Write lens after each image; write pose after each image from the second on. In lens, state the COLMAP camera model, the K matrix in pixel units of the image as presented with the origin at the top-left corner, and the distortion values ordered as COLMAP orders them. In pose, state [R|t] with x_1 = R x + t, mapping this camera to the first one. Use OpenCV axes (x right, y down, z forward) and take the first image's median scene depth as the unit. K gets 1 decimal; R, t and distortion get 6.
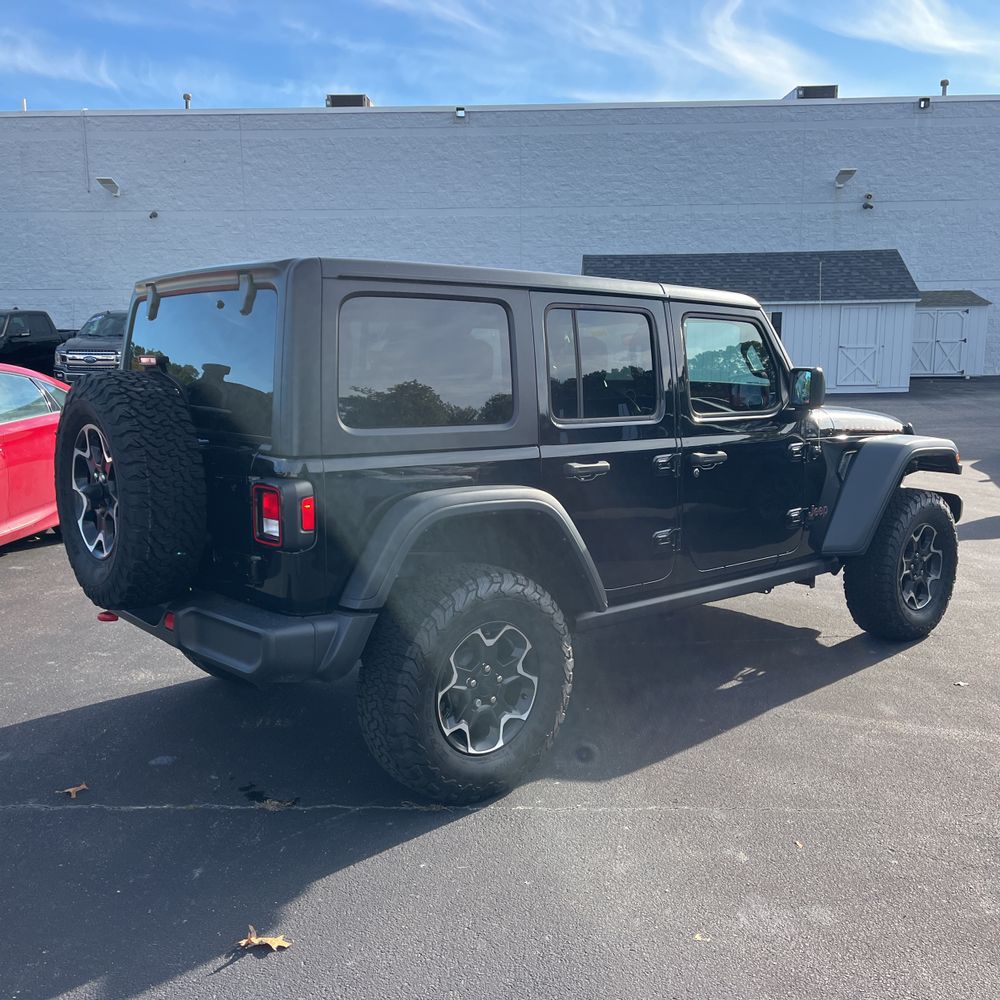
lens RADIAL K [[1030.2, 0, 499.8], [0, 1030.2, 462.0], [0, 0, 1]] dist [0.018313, 0.010980]
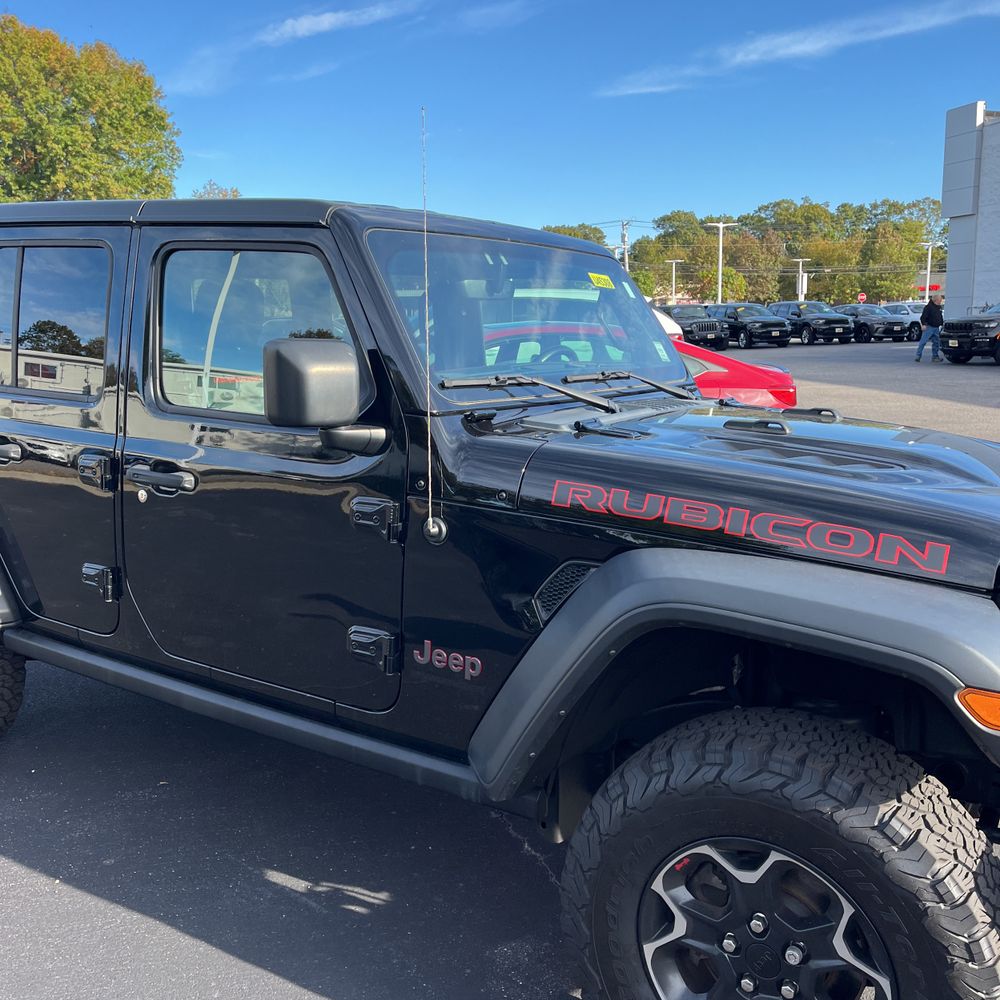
lens RADIAL K [[1019.2, 0, 521.4], [0, 1019.2, 504.1], [0, 0, 1]] dist [0.107969, -0.154979]
pose [[0.269810, 0.173499, -0.947154, 0.156673], [-0.119545, 0.982059, 0.145839, -0.019195], [0.955464, 0.073879, 0.285711, 0.190268]]
